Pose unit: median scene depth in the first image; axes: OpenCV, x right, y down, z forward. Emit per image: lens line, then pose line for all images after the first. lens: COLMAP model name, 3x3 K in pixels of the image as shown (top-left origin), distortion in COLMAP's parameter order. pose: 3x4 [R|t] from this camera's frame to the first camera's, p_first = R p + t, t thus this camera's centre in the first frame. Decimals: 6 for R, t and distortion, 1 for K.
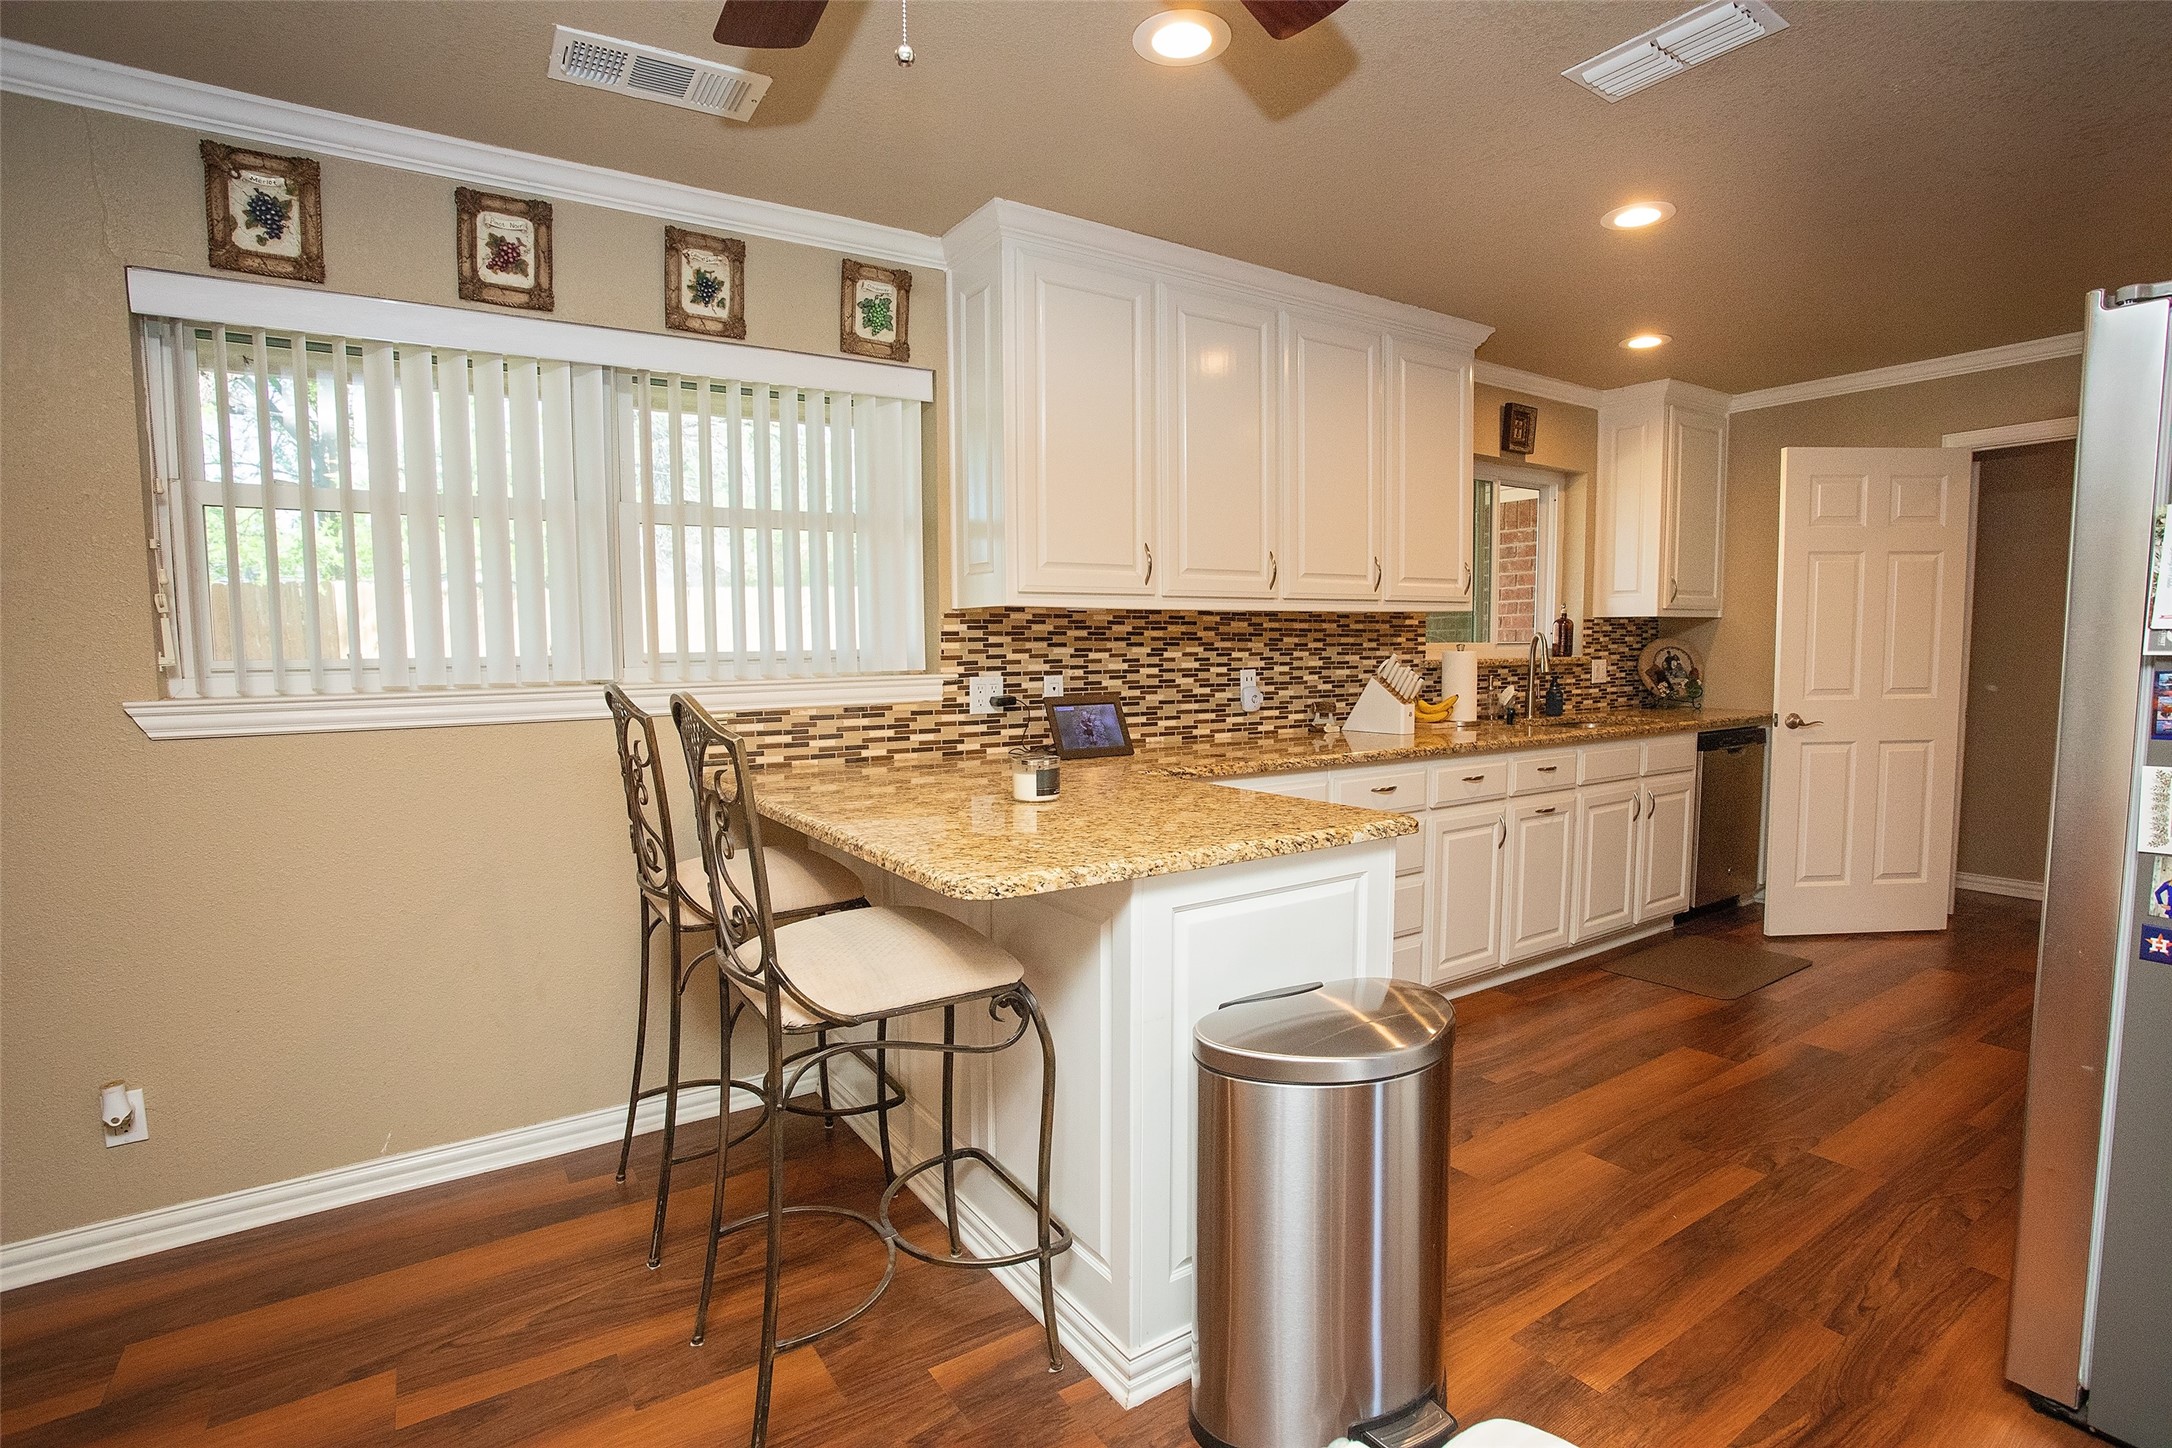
lens RADIAL K [[1051.4, 0, 1095.2], [0, 1051.4, 731.5], [0, 0, 1]] dist [-0.069430, 0.028940]
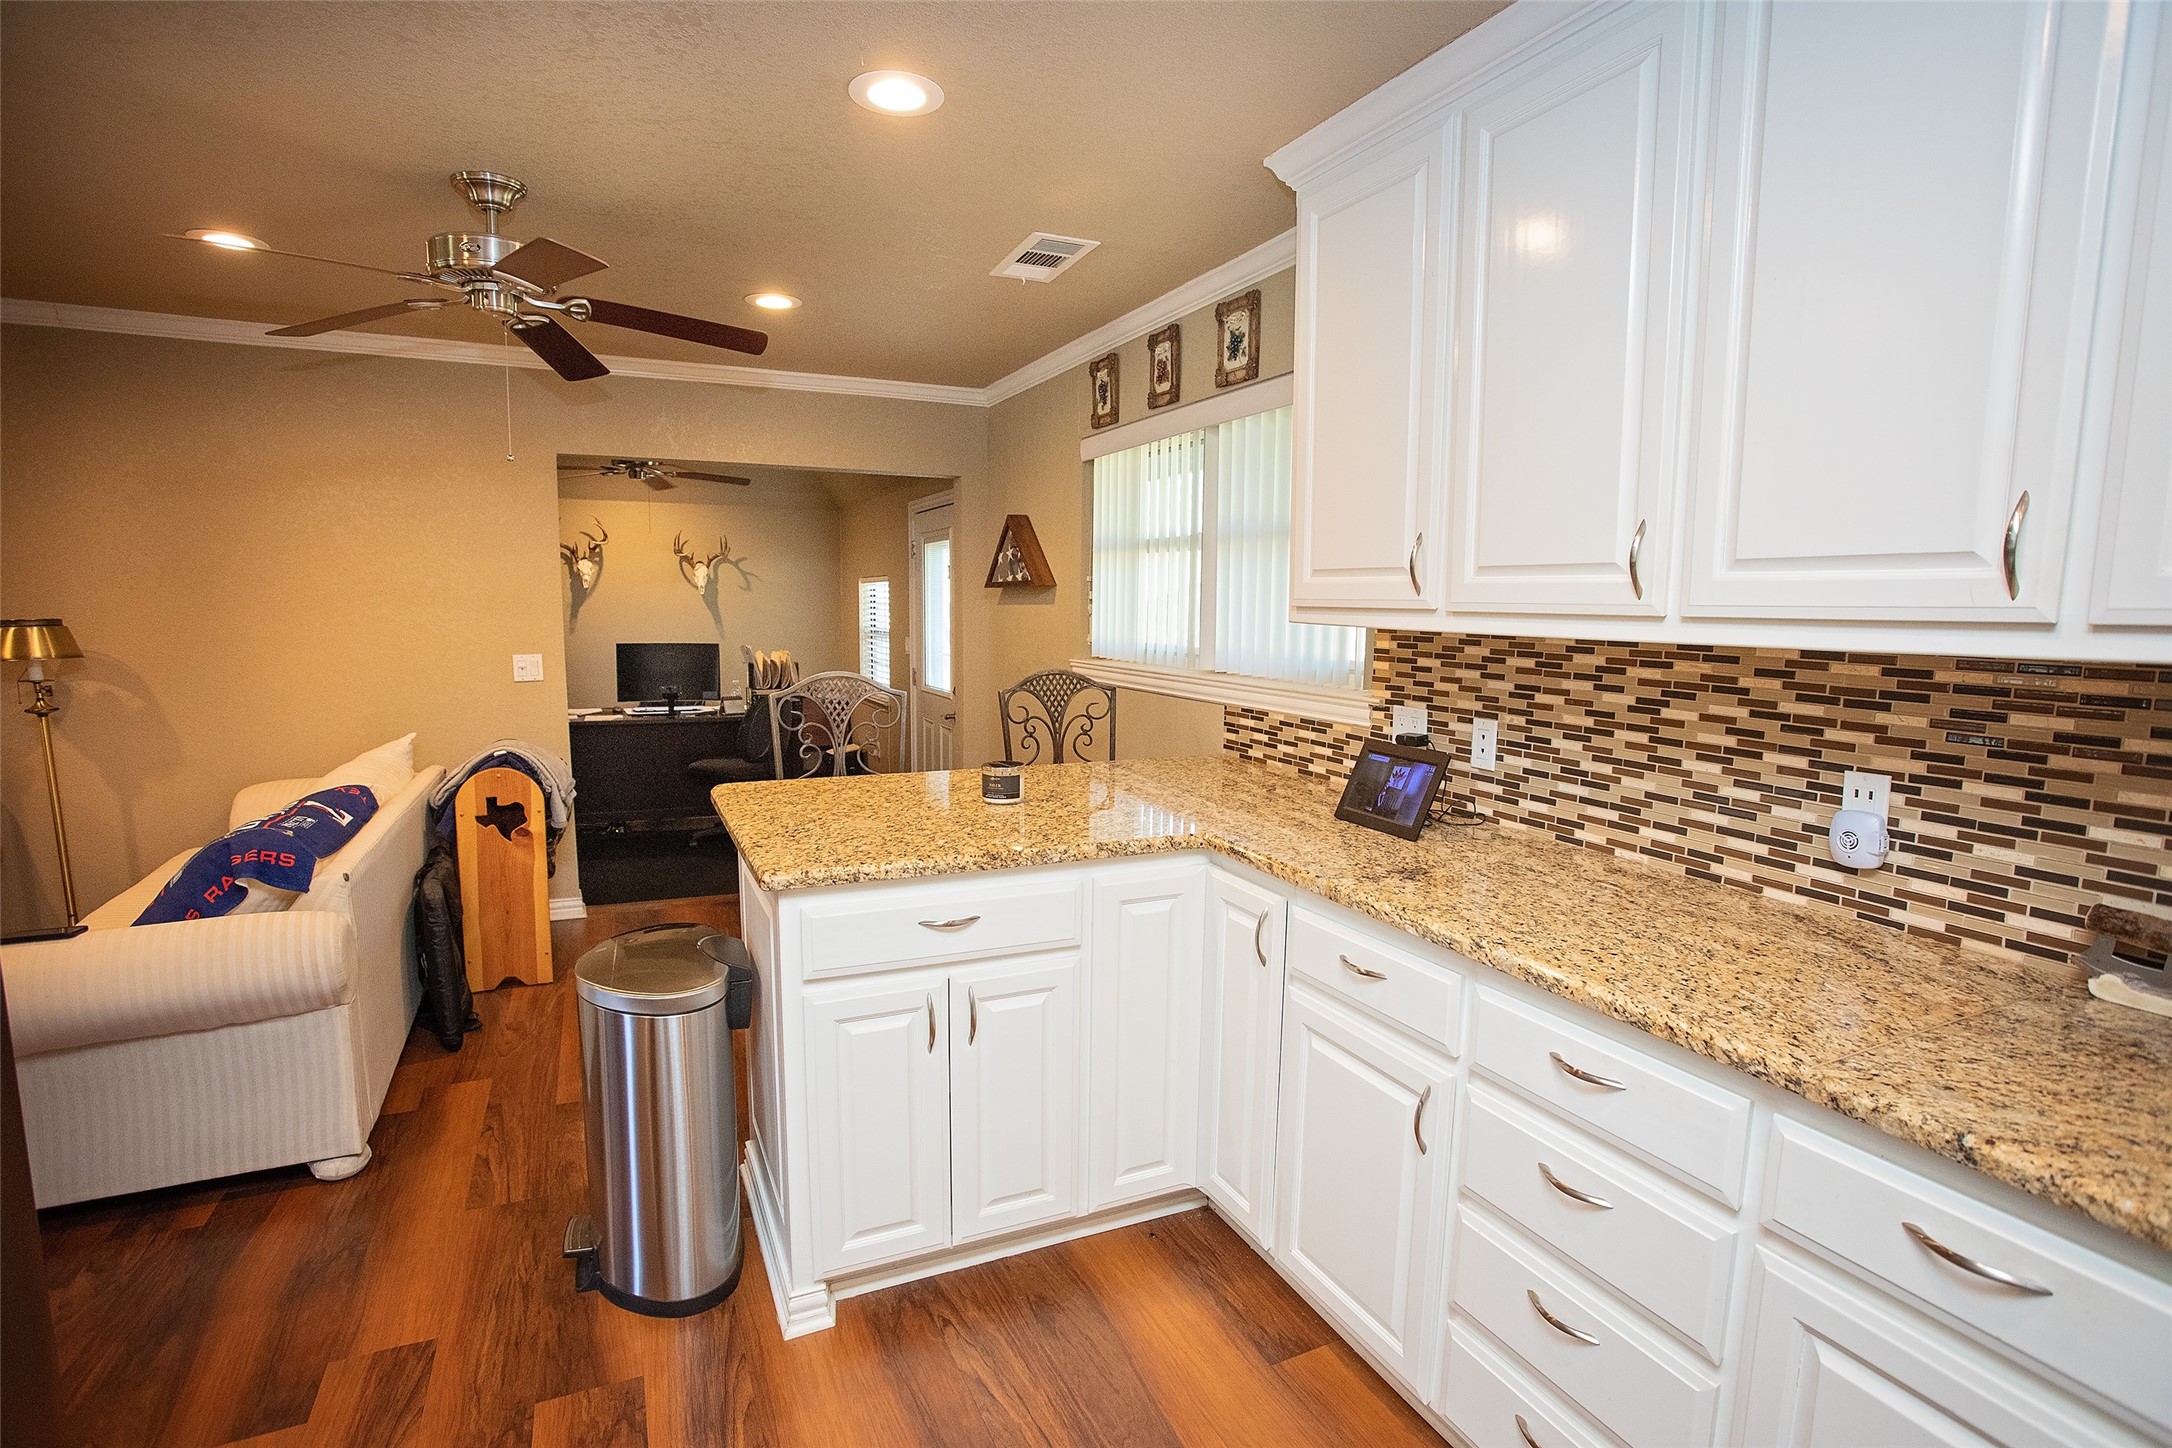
lens RADIAL K [[1051.4, 0, 1082.5], [0, 1051.4, 727.1], [0, 0, 1]] dist [-0.069430, 0.028940]
pose [[-0.146566, 0.127838, -0.980906, 0.708191], [-0.092956, 0.985446, 0.142319, -0.125457], [0.984824, 0.112040, -0.132550, 0.846014]]
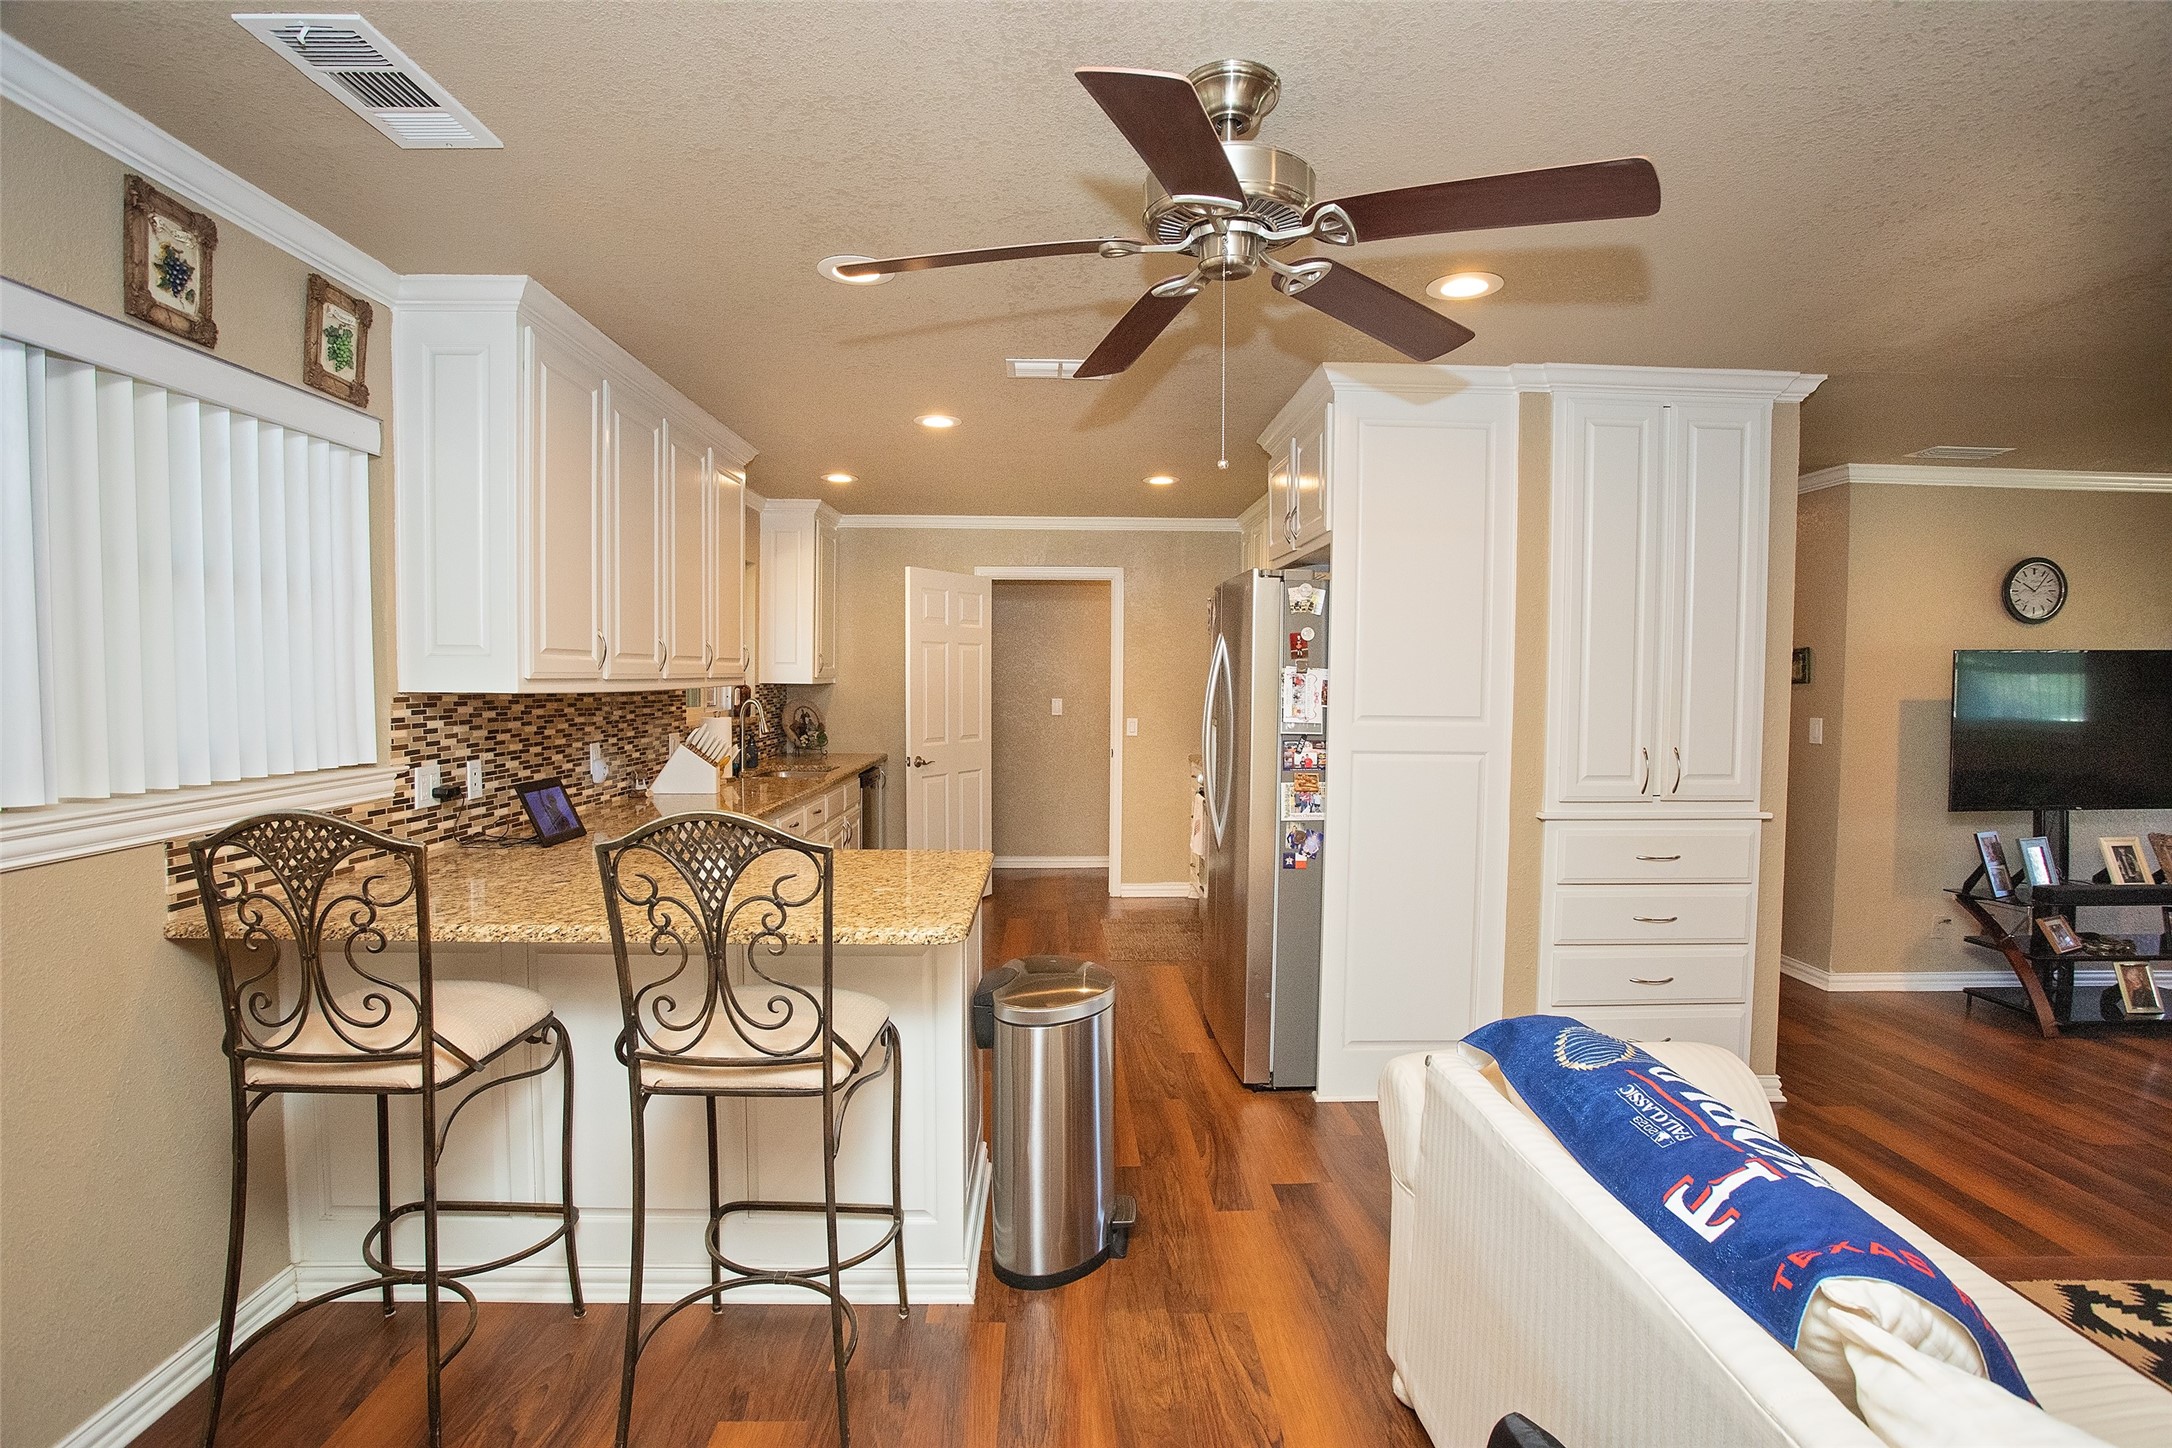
lens RADIAL K [[1051.4, 0, 1087.6], [0, 1051.4, 732.0], [0, 0, 1]] dist [-0.069430, 0.028940]
pose [[0.528975, -0.029323, 0.848131, -0.539000], [0.057917, 0.998320, -0.001607, -0.046413], [-0.846659, 0.049971, 0.529785, 0.054399]]
